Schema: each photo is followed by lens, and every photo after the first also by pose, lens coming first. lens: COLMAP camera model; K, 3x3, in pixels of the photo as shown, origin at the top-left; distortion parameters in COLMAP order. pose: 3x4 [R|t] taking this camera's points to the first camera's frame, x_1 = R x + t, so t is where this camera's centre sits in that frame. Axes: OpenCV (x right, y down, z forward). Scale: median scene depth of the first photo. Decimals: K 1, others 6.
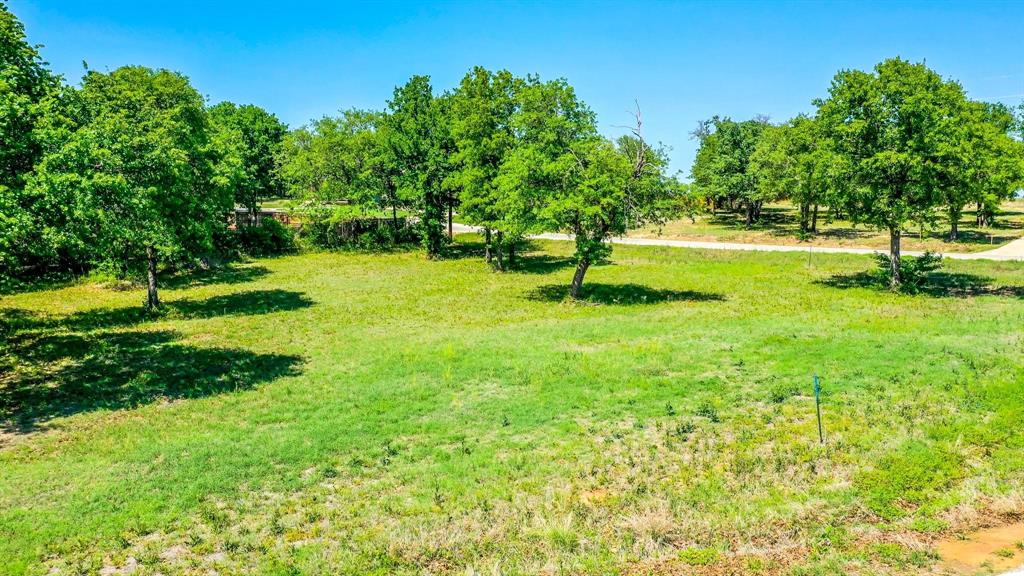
lens RADIAL K [[829.7, 0, 512.0], [0, 829.7, 288.0], [0, 0, 1]] dist [-0.012116, 0.002927]
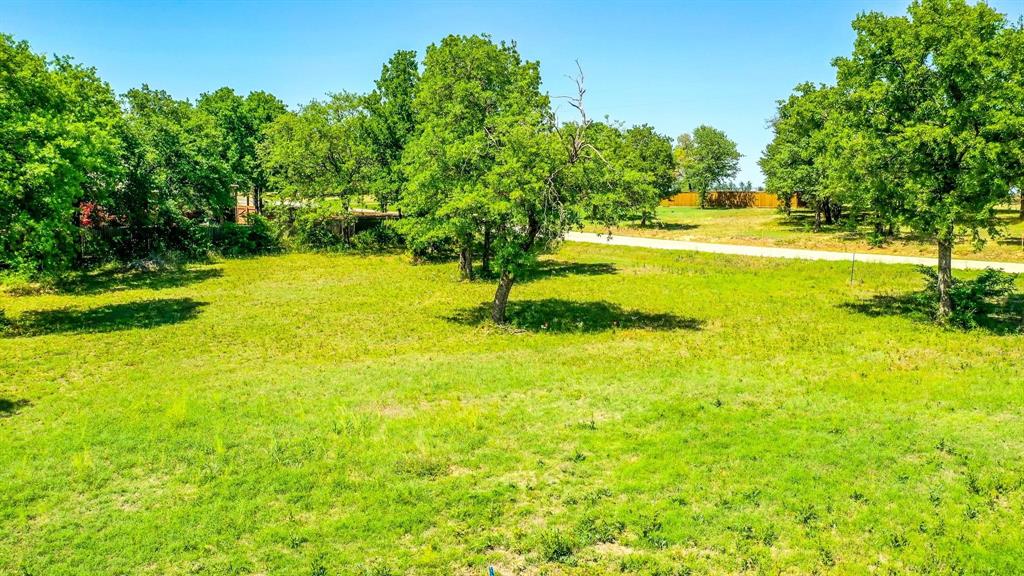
lens RADIAL K [[832.0, 0, 512.0], [0, 832.0, 288.0], [0, 0, 1]] dist [-0.013884, -0.008187]
pose [[0.990415, 0.020188, -0.136640, 0.126034], [-0.019708, 0.999794, 0.004863, -0.014917], [0.136710, -0.002123, 0.990609, 0.157021]]
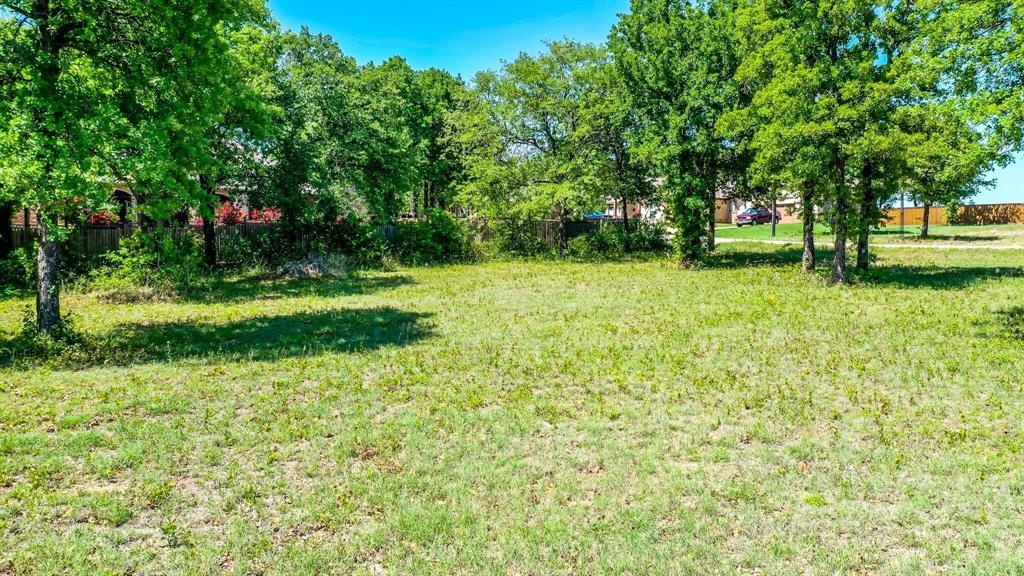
lens RADIAL K [[829.7, 0, 512.0], [0, 829.7, 288.0], [0, 0, 1]] dist [-0.012116, 0.002927]
pose [[0.963872, 0.014234, -0.265986, -0.062967], [-0.027275, 0.998597, -0.045397, 0.008217], [0.264966, 0.051011, 0.962907, 0.421292]]
